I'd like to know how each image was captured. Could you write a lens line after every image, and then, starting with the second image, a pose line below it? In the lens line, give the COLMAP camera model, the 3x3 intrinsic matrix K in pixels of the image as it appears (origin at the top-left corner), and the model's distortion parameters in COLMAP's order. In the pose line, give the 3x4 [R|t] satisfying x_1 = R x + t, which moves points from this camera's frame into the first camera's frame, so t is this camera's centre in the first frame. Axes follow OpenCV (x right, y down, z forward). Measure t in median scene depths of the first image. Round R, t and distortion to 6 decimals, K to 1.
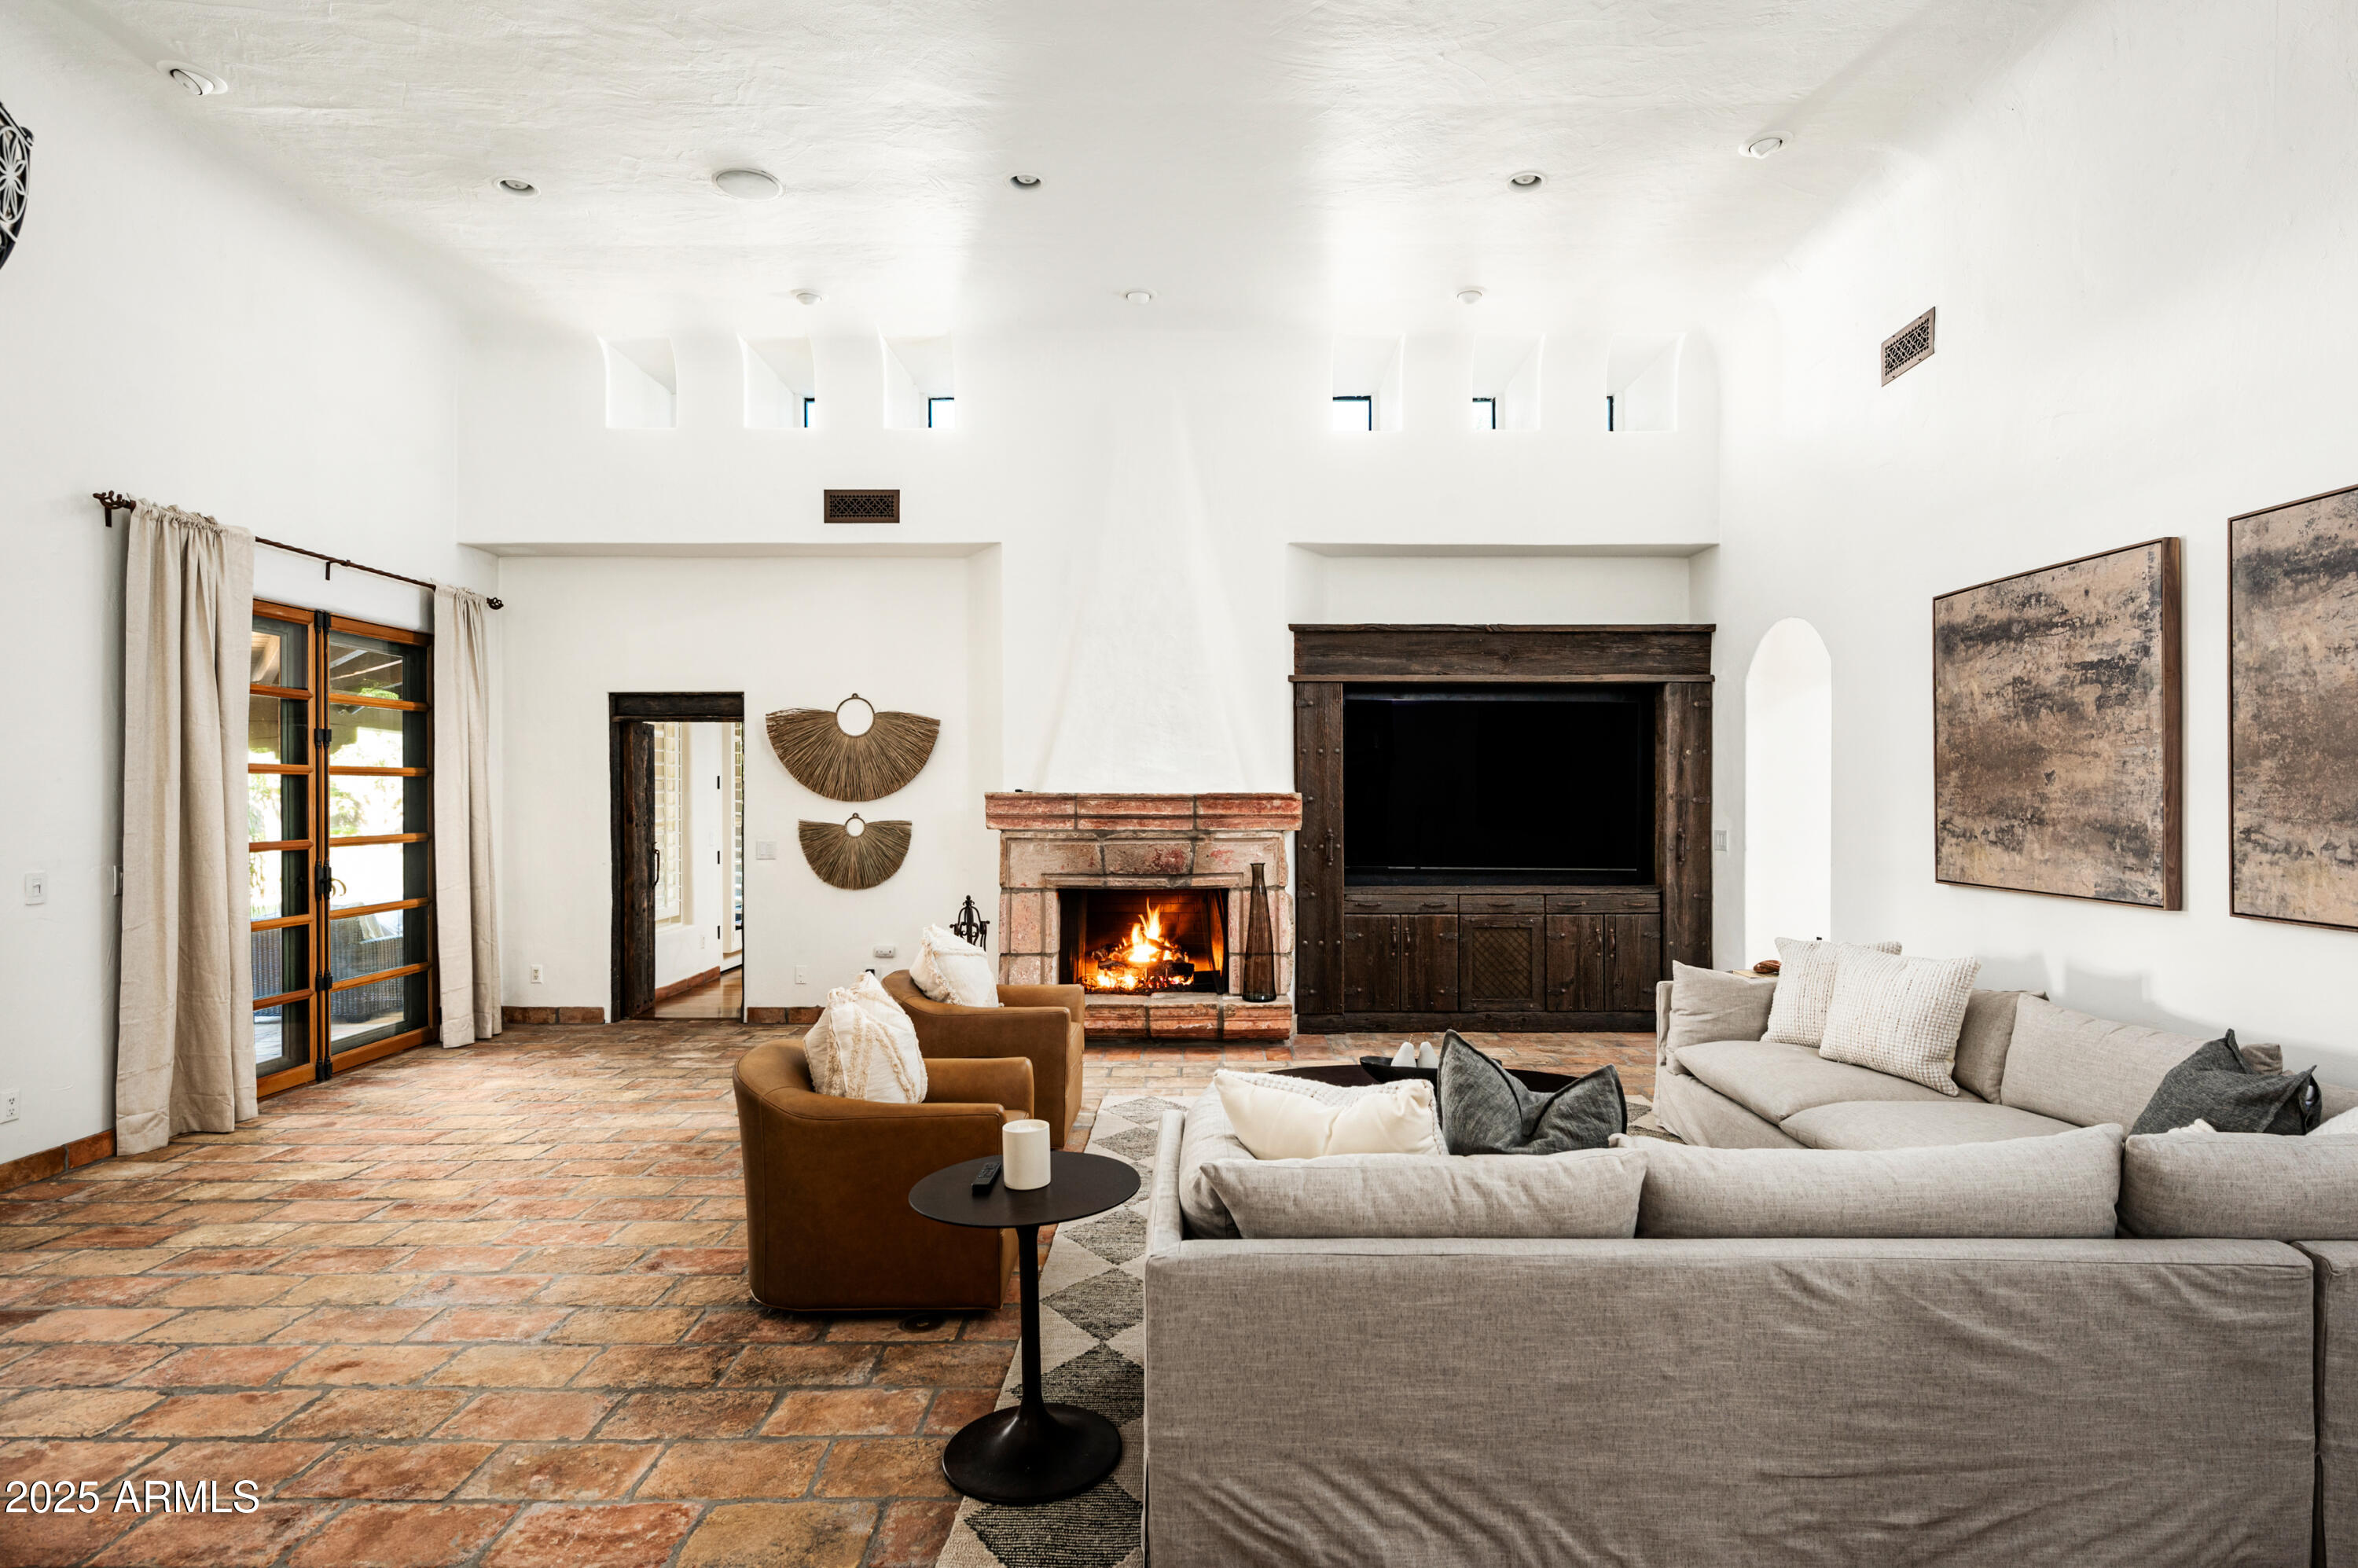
lens RADIAL K [[1188.8, 0, 1194.0], [0, 1188.8, 790.7], [0, 0, 1]] dist [-0.000581, -0.000162]
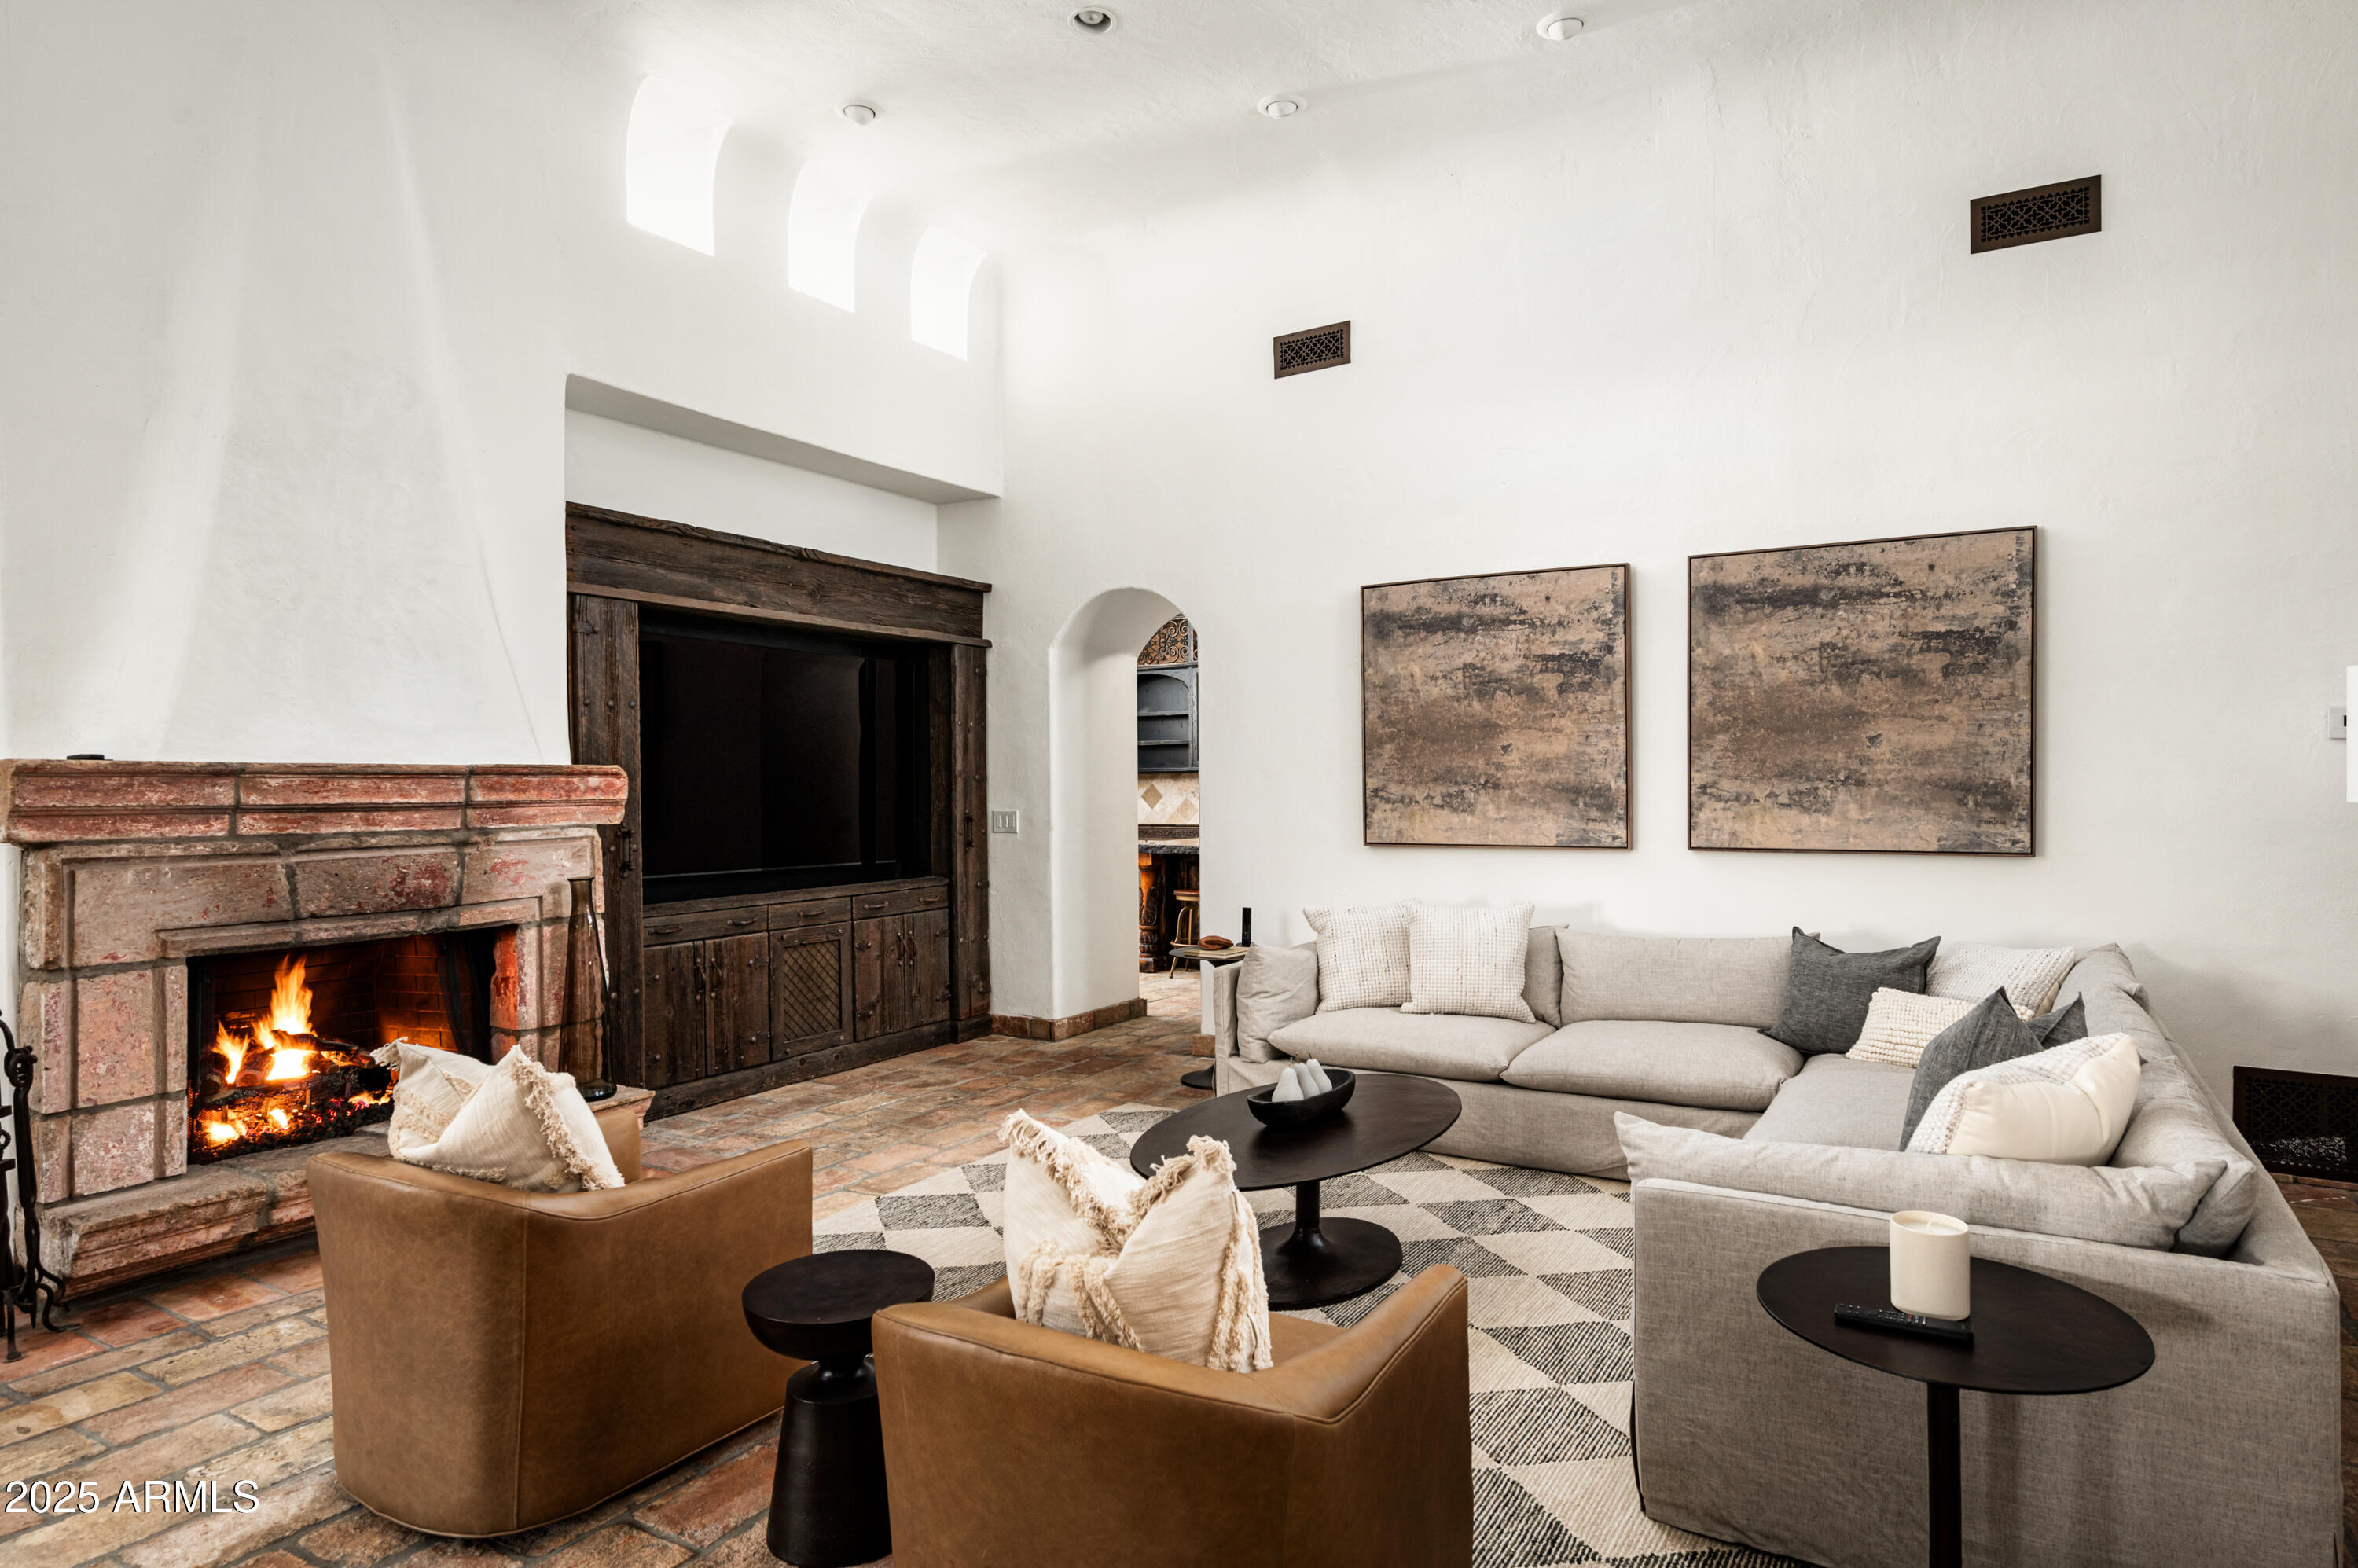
lens RADIAL K [[1332.5, 0, 1179.0], [0, 1332.5, 784.0], [0, 0, 1]] dist [0.001700, -0.000205]
pose [[0.518565, -0.004711, 0.855025, -0.568966], [0.006104, 0.999980, 0.001808, 0.018710], [-0.855016, 0.004281, 0.518583, 0.554255]]
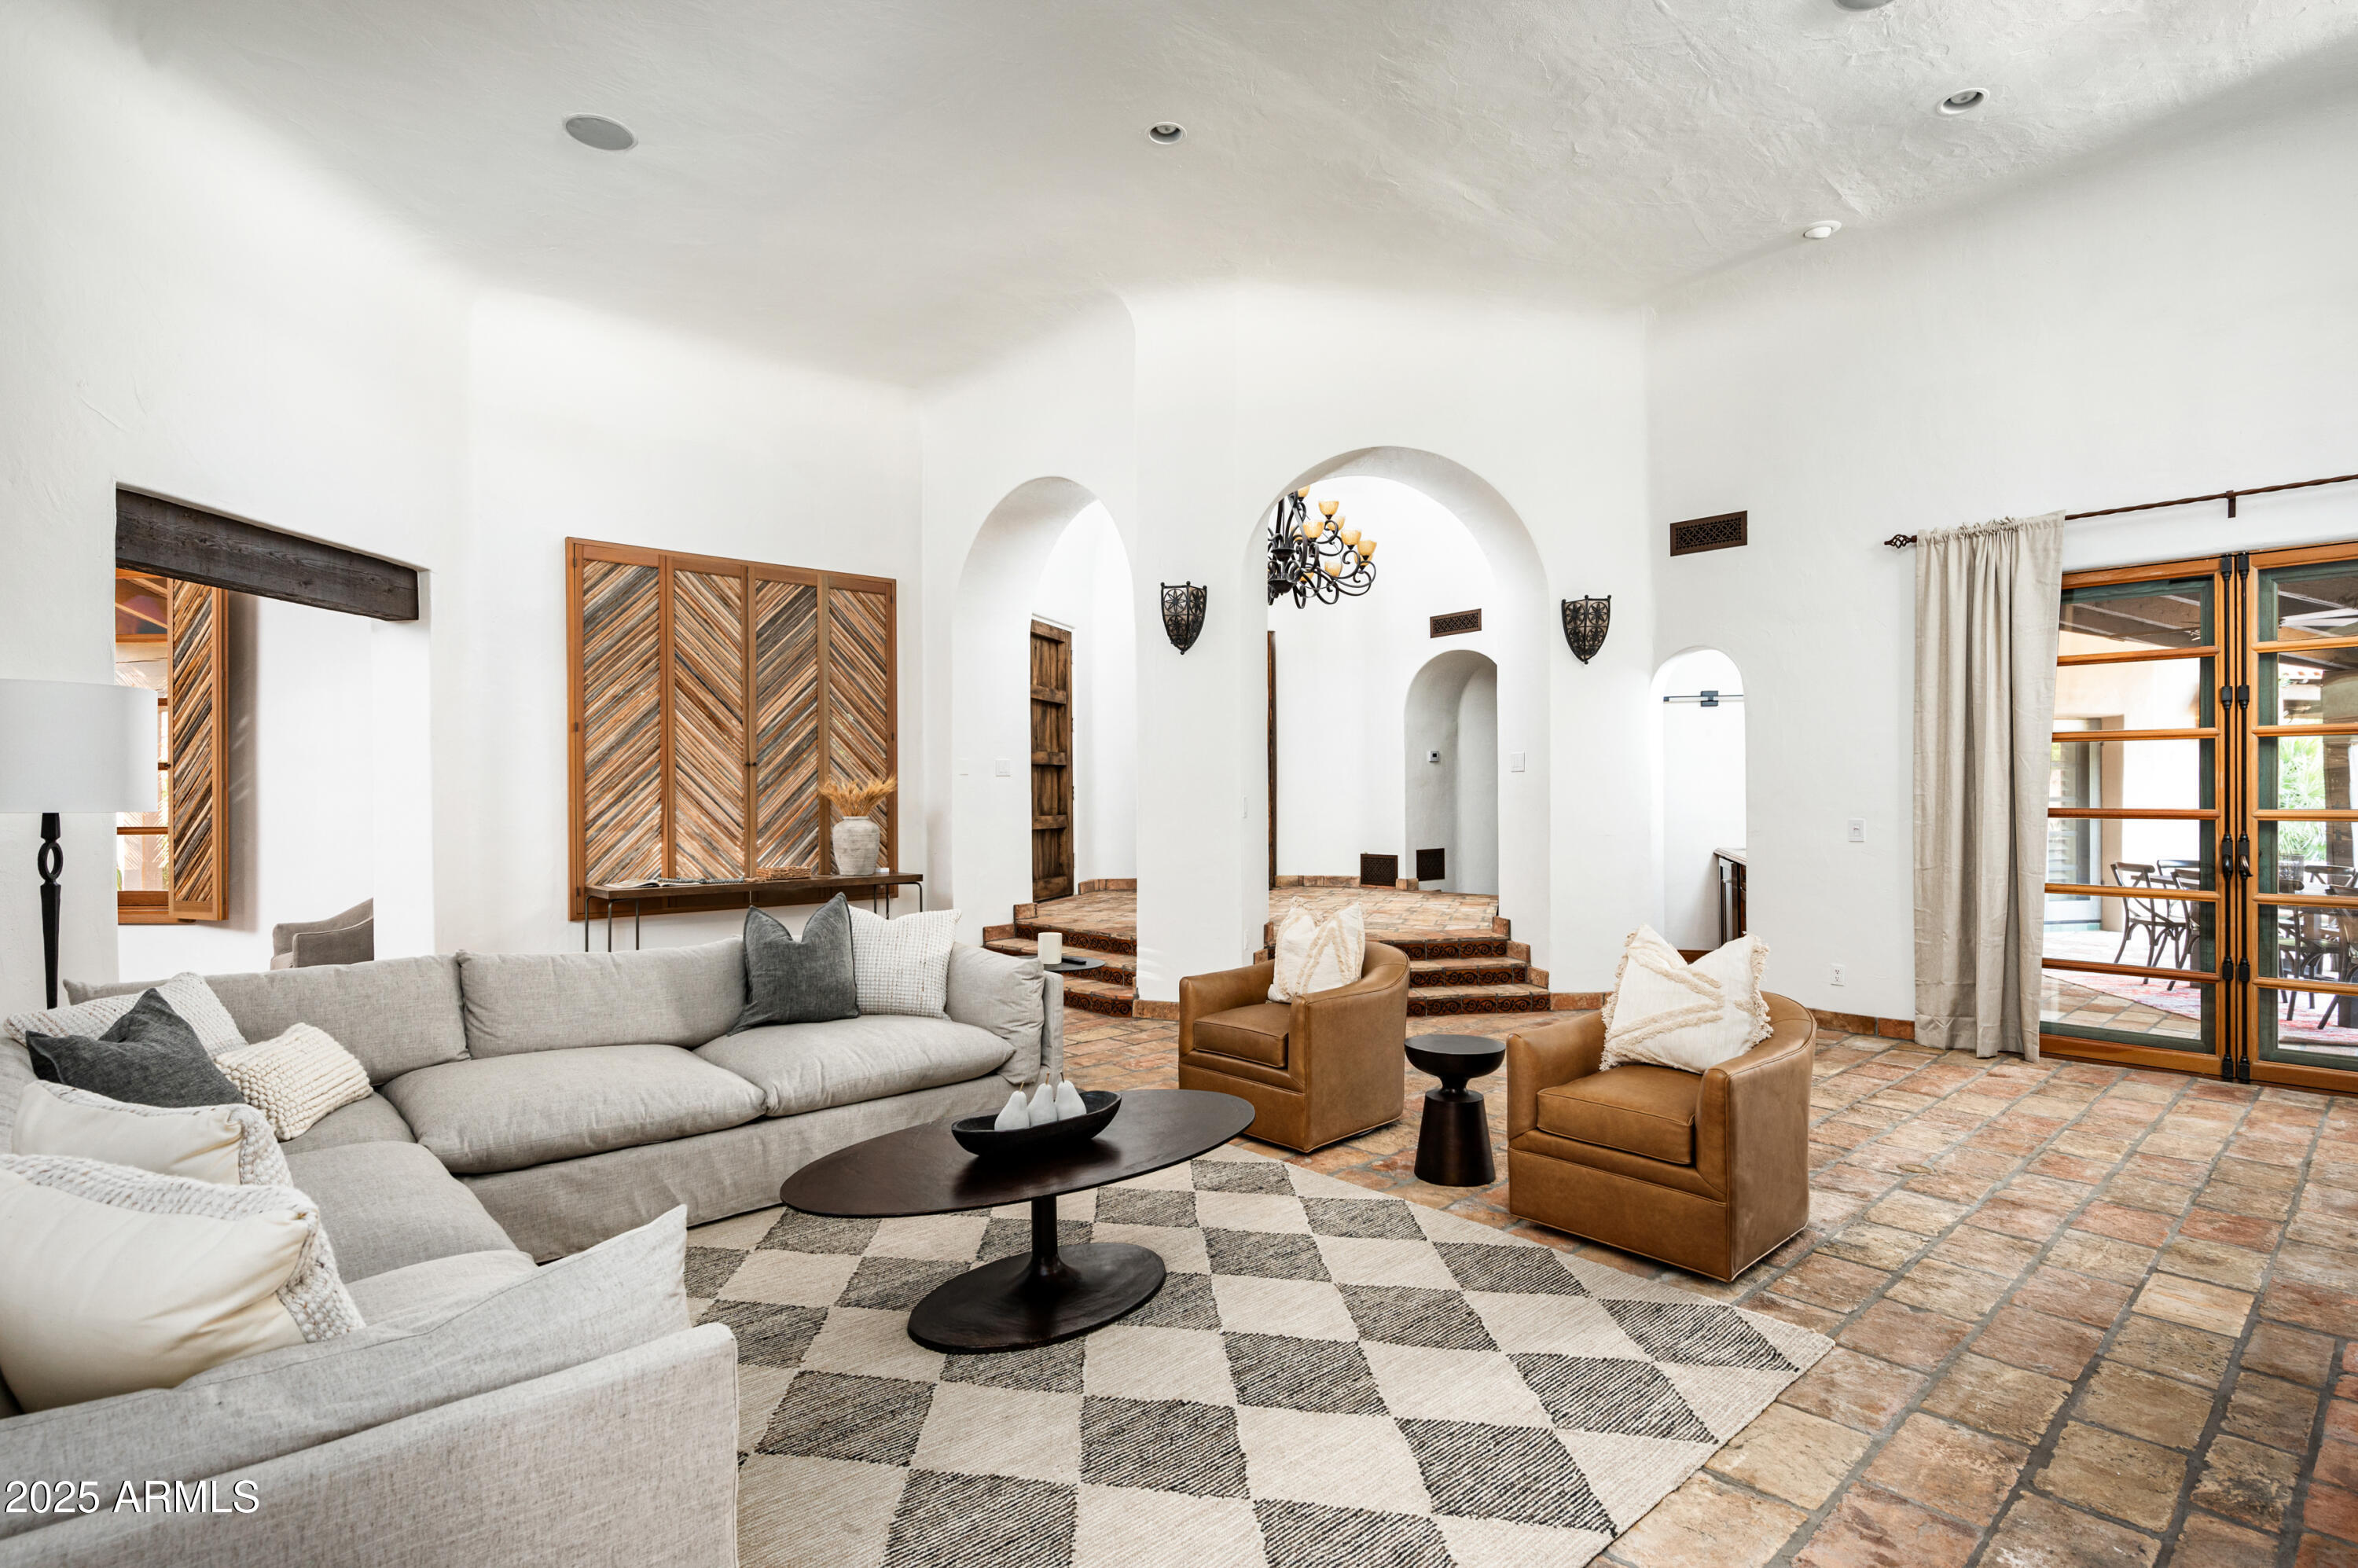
lens RADIAL K [[1174.0, 0, 1190.3], [0, 1174.0, 789.0], [0, 0, 1]] dist [-0.000568, 0.000205]
pose [[-0.730728, 0.003495, -0.682660, 0.576202], [0.007042, 0.999972, -0.002418, 0.029258], [0.682633, -0.006574, -0.730732, 1.467806]]
